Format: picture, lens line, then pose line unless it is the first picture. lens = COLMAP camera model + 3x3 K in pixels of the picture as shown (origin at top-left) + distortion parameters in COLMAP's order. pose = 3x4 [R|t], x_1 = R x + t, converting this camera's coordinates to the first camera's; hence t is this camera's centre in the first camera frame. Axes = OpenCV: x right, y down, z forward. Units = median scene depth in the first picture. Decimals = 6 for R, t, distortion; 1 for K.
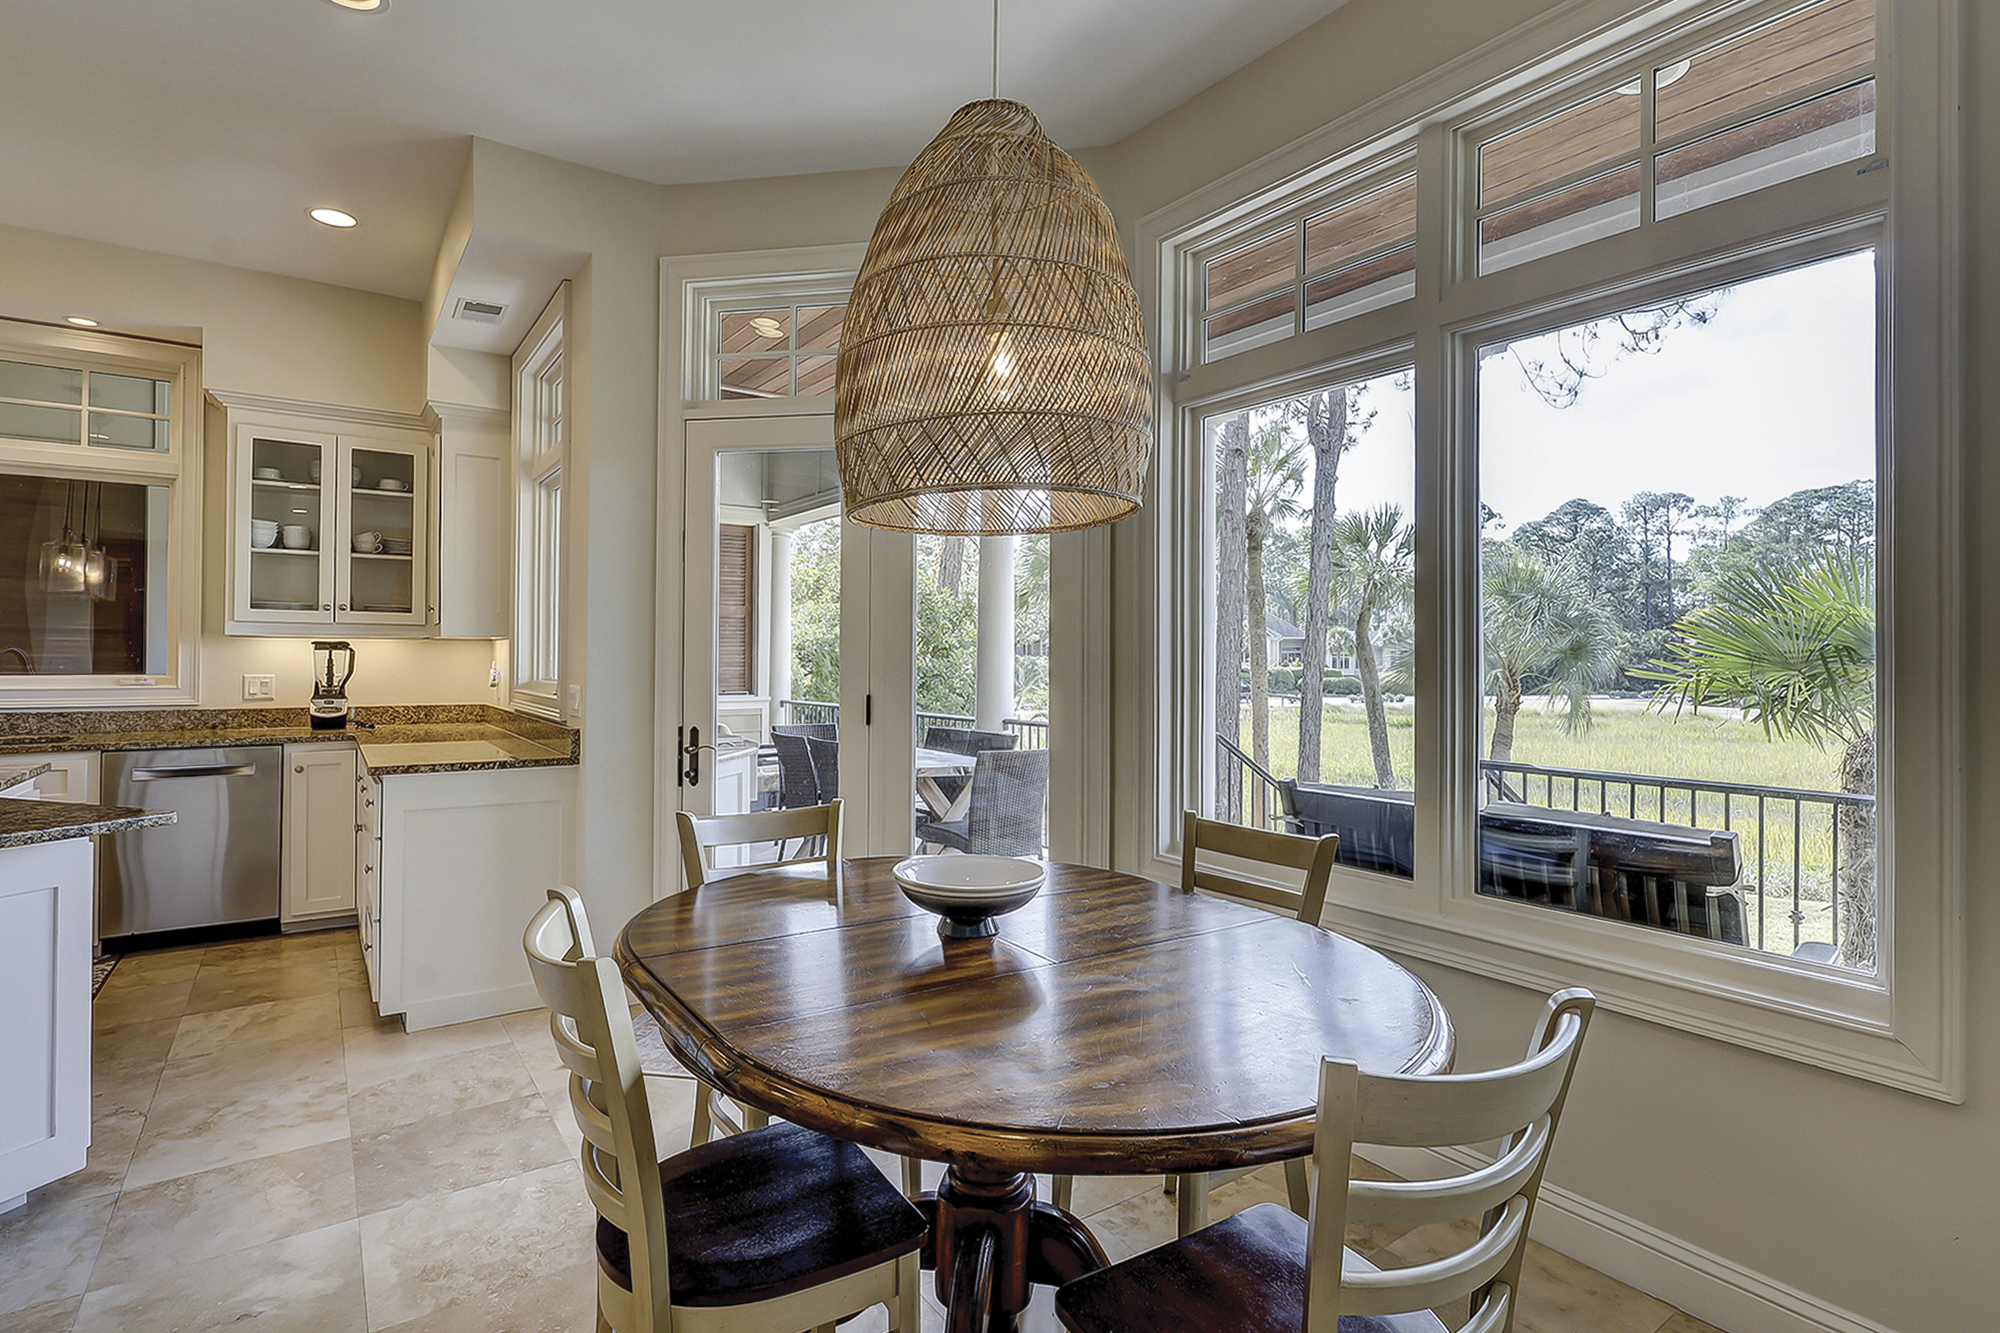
lens RADIAL K [[973.9, 0, 997.5], [0, 973.9, 656.9], [0, 0, 1]] dist [-0.004050, 0.001954]
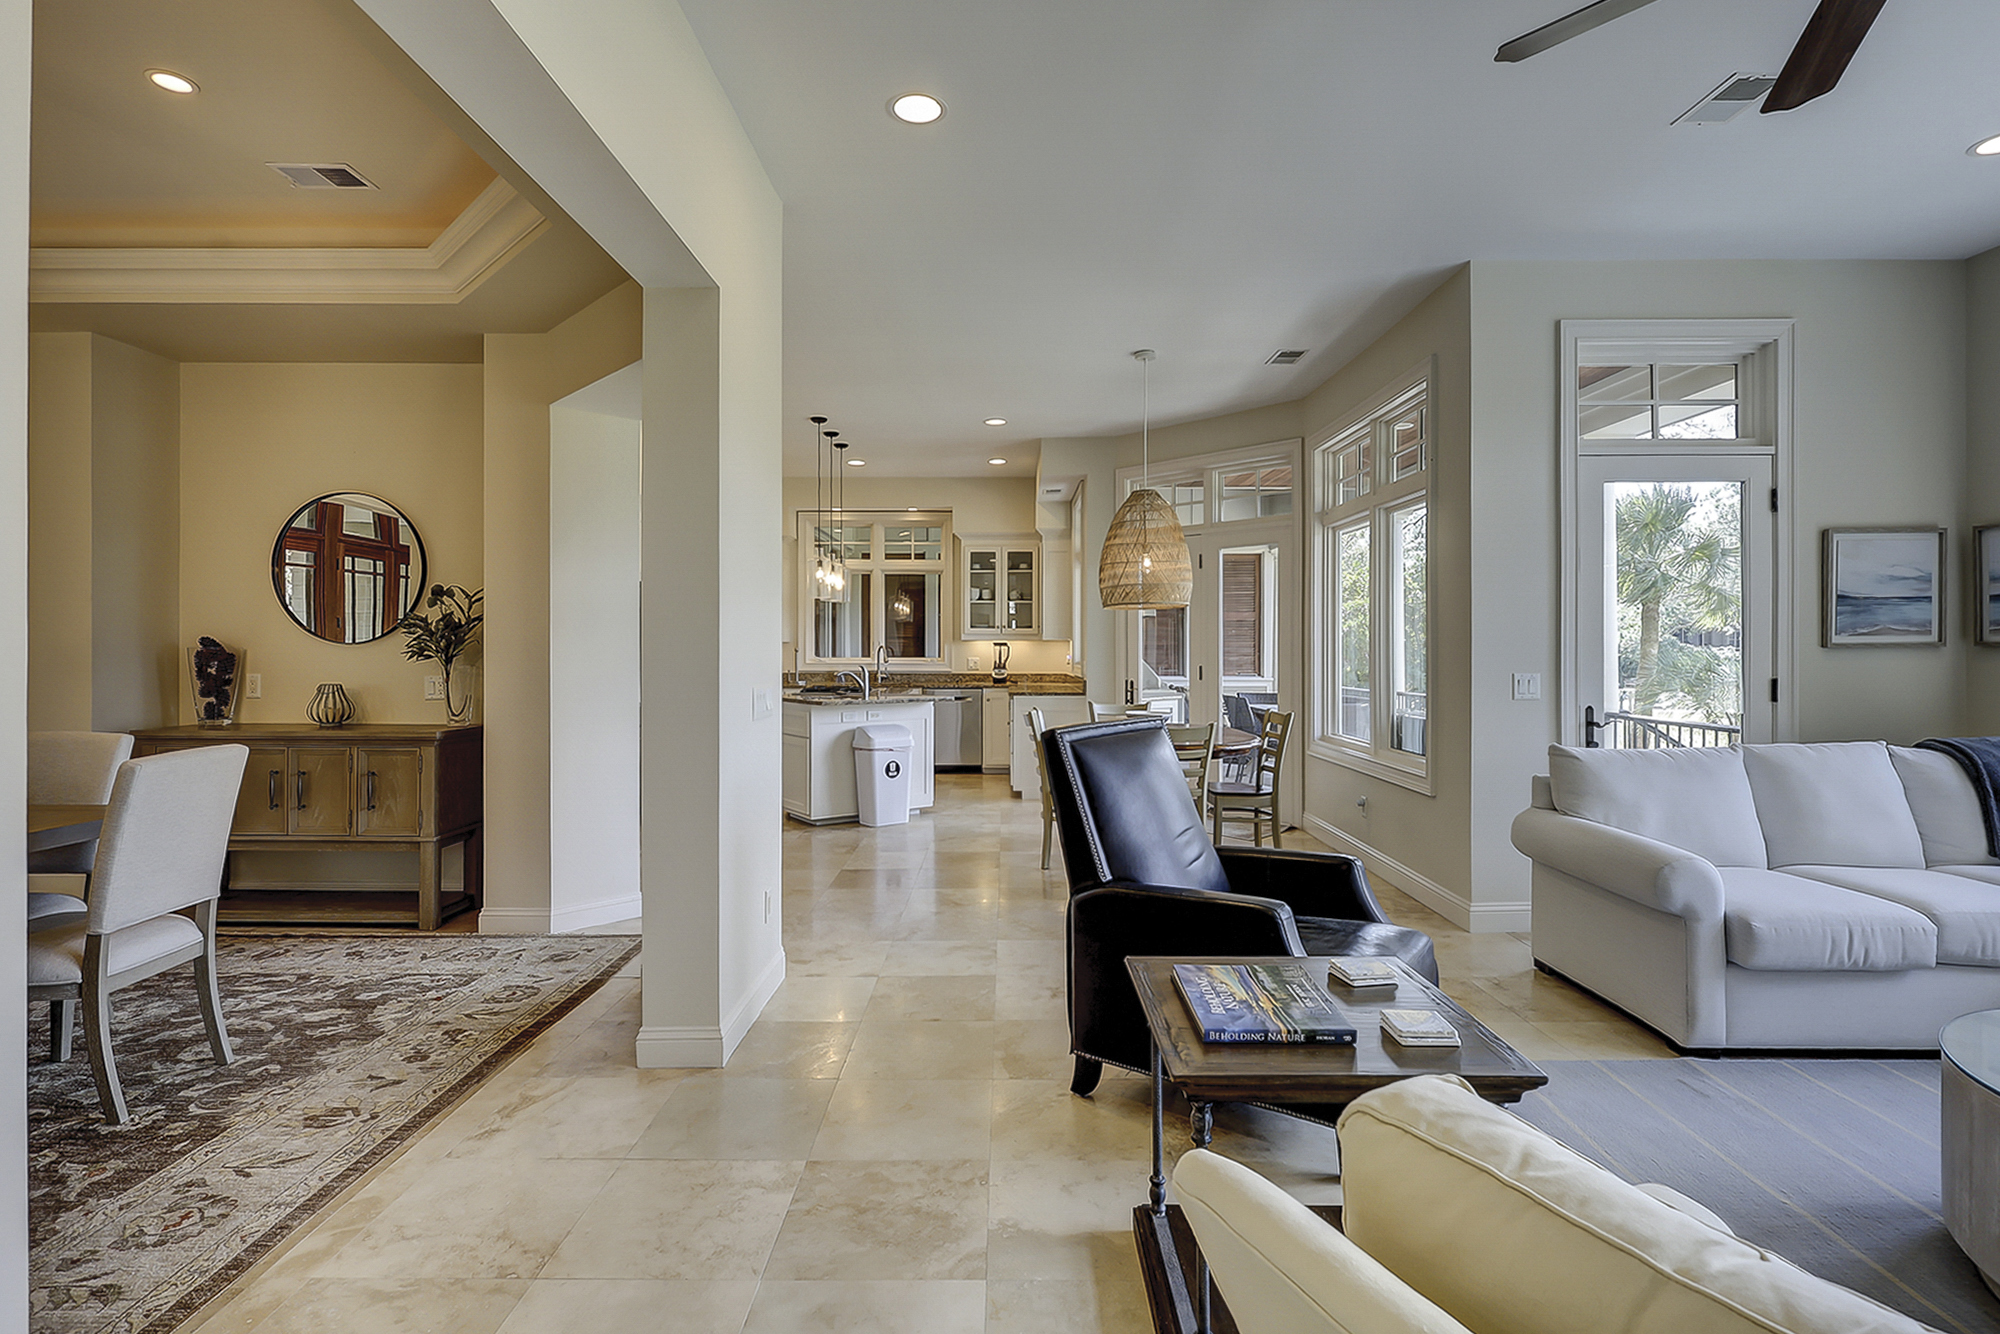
lens RADIAL K [[973.9, 0, 1001.4], [0, 973.9, 656.2], [0, 0, 1]] dist [-0.004050, 0.001954]
pose [[0.814175, -0.002735, -0.580613, 0.569257], [0.007354, 0.999957, 0.005603, 0.002258], [0.580573, -0.008832, 0.814160, -0.754355]]
